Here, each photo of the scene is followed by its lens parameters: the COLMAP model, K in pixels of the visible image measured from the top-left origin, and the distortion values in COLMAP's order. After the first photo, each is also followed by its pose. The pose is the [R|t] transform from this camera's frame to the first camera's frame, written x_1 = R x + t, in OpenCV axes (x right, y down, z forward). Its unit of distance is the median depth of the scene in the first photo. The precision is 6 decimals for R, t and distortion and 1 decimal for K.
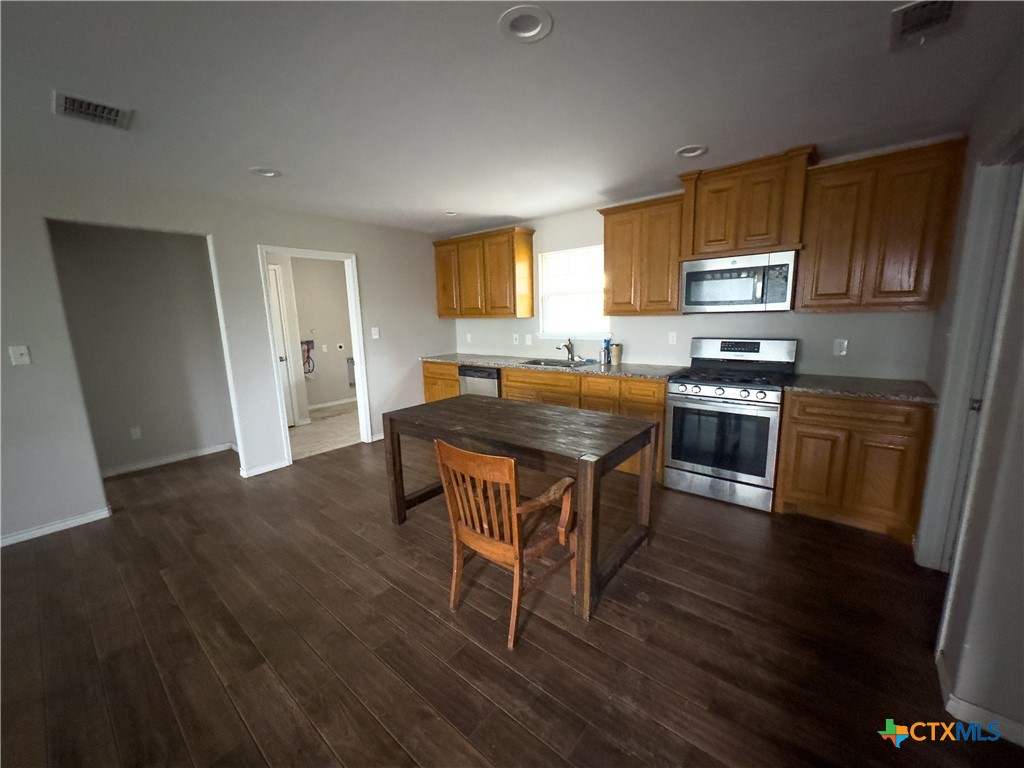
lens RADIAL K [[405.9, 0, 512.0], [0, 405.9, 384.0], [0, 0, 1]] dist [-0.008253, -0.000126]
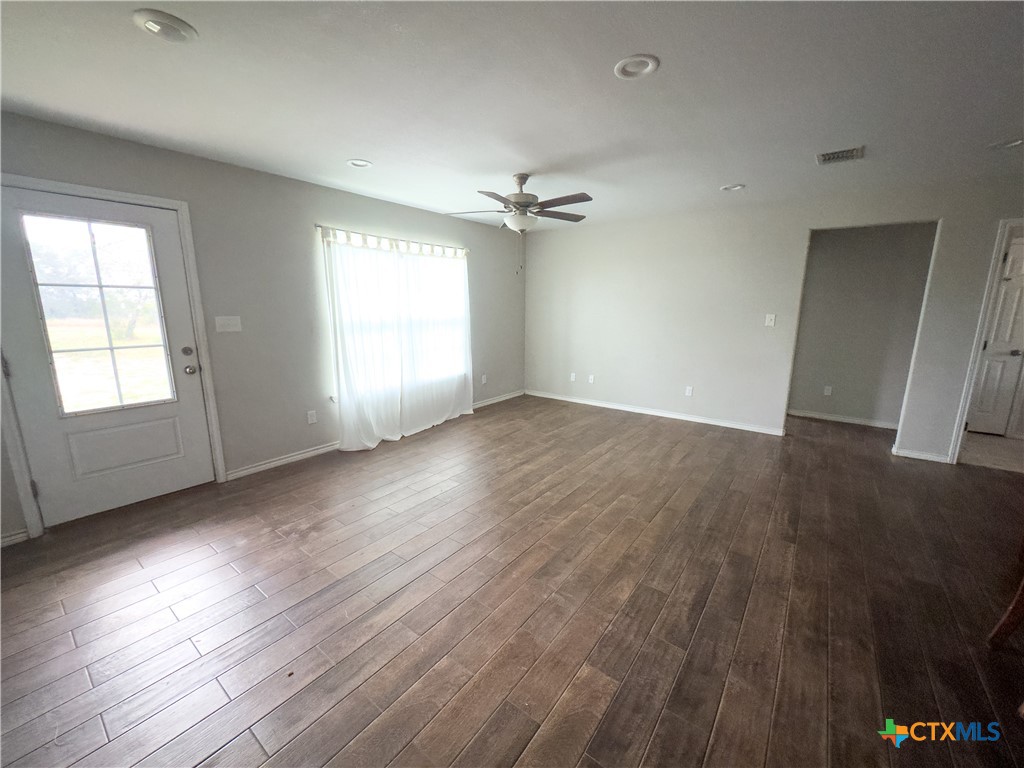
lens RADIAL K [[405.9, 0, 512.0], [0, 405.9, 384.0], [0, 0, 1]] dist [-0.008253, -0.000126]
pose [[0.039095, 0.216396, -0.975523, 0.326165], [-0.177977, 0.962166, 0.206301, 0.020189], [0.983258, 0.165556, 0.076130, -0.092686]]
